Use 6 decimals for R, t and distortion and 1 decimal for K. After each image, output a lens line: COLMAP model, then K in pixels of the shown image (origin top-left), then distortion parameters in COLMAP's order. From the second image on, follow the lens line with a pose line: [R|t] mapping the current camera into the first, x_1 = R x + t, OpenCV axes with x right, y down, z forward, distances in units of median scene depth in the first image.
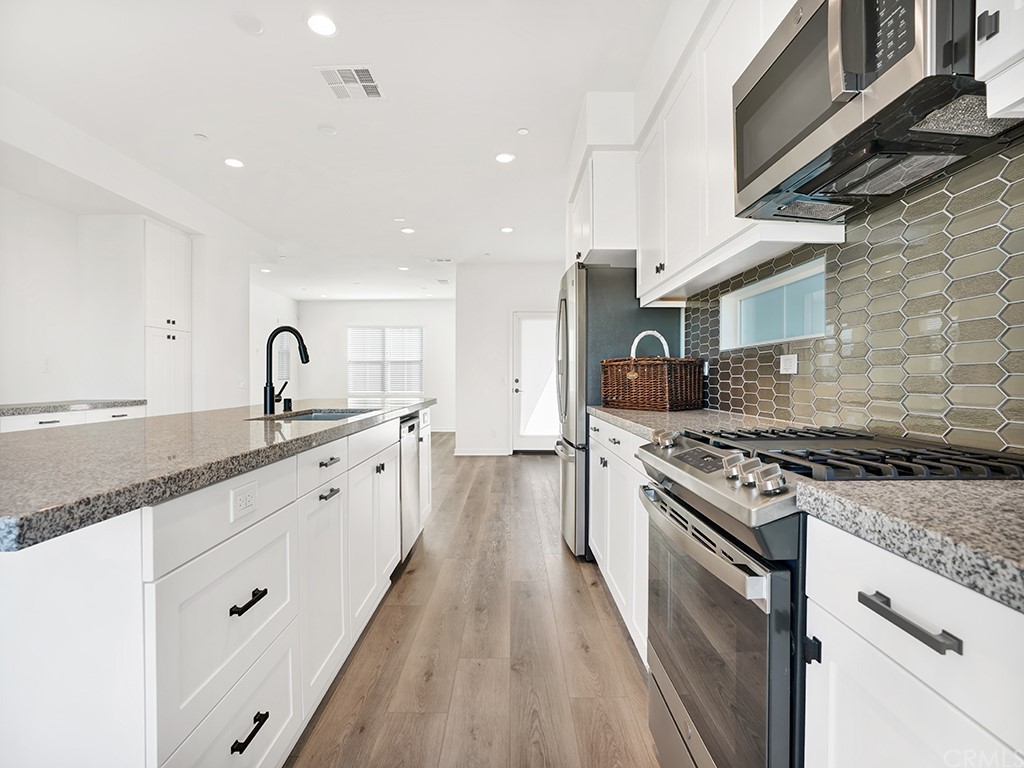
lens RADIAL K [[470.5, 0, 506.5], [0, 470.5, 382.2], [0, 0, 1]] dist [-0.035624, 0.005114]
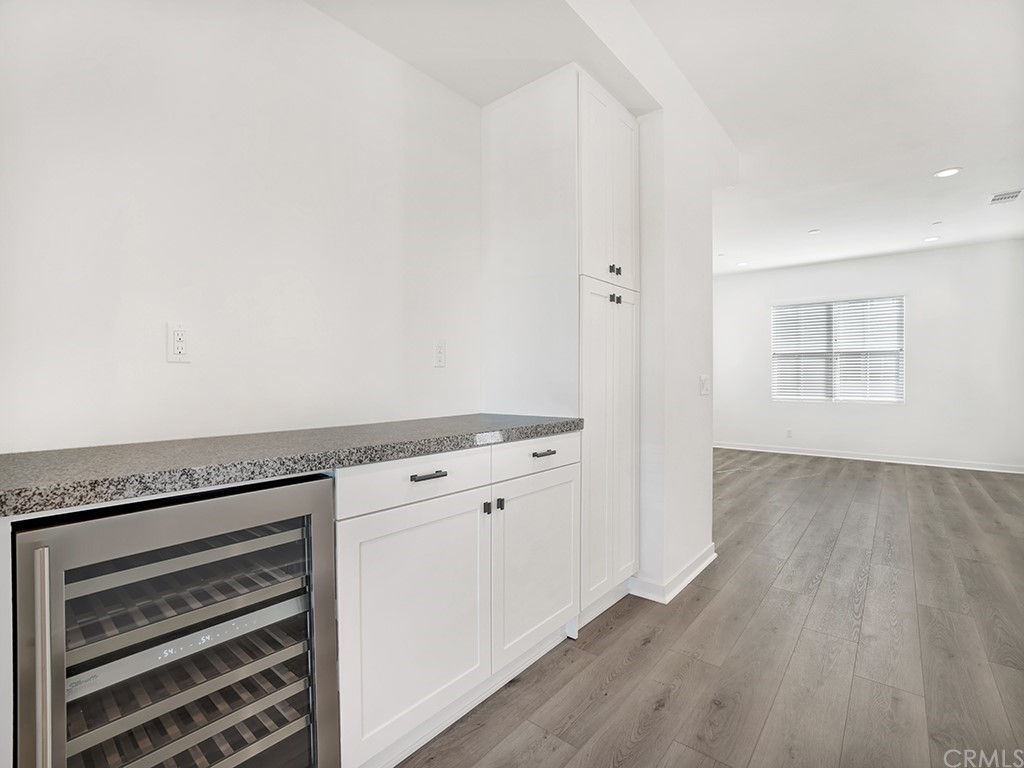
lens RADIAL K [[470.5, 0, 503.9], [0, 470.5, 381.6], [0, 0, 1]] dist [-0.035624, 0.005114]
pose [[0.766328, 0.007762, -0.642403, -0.788087], [-0.008798, 0.999960, 0.001586, -0.004791], [0.642389, 0.004436, 0.766366, 0.838167]]
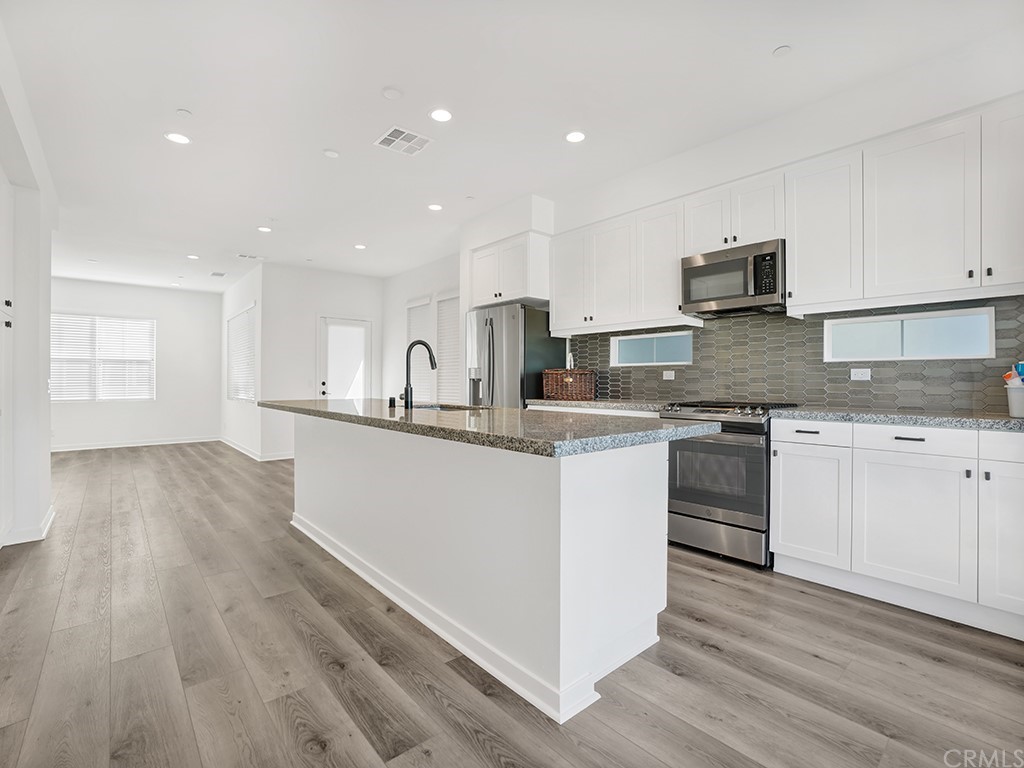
lens RADIAL K [[470.5, 0, 506.7], [0, 470.5, 387.5], [0, 0, 1]] dist [-0.035624, 0.005114]
pose [[0.755013, -0.005921, 0.655684, -0.996871], [0.003720, 0.999982, 0.004746, 0.004213], [-0.655700, -0.001144, 0.755021, -0.124023]]
